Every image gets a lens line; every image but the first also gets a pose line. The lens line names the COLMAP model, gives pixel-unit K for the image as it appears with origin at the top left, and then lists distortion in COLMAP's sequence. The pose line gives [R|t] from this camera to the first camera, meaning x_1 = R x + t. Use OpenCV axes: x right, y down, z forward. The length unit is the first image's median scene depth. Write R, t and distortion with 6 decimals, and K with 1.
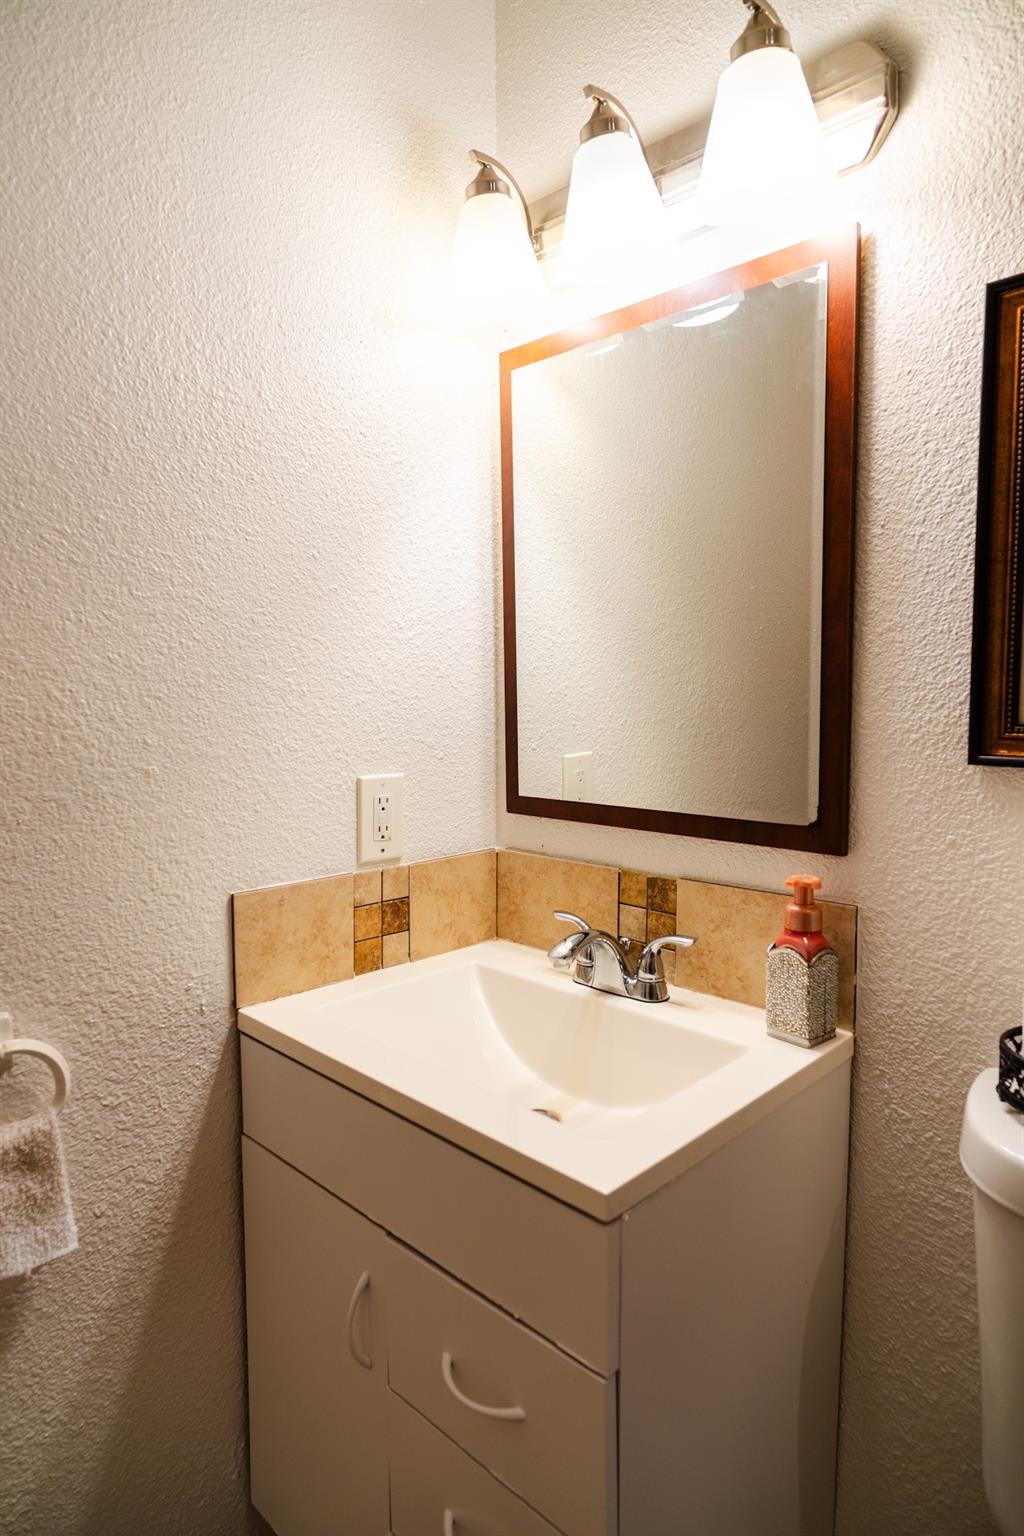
lens RADIAL K [[901.8, 0, 512.0], [0, 901.8, 768.0], [0, 0, 1]] dist [-0.000035, -0.000190]
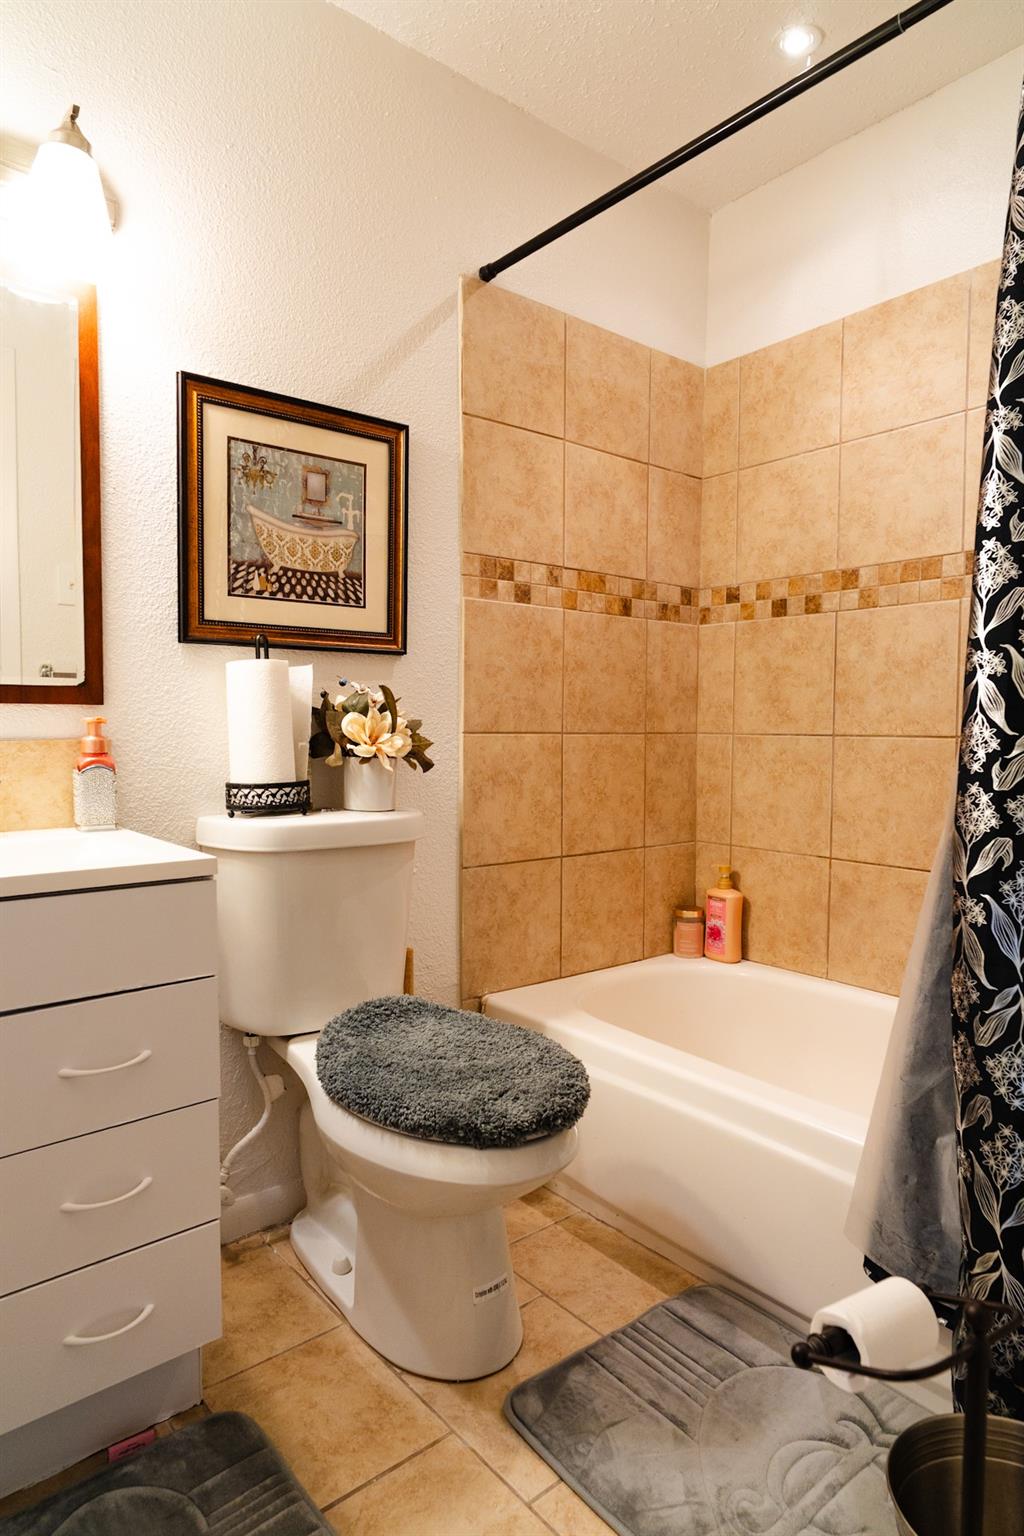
lens RADIAL K [[901.8, 0, 512.0], [0, 901.8, 768.0], [0, 0, 1]] dist [-0.000035, -0.000190]
pose [[0.107430, -0.048339, 0.993037, -1.064080], [0.082217, 0.995828, 0.039581, 0.203047], [-0.990807, 0.077392, 0.110956, 0.183989]]
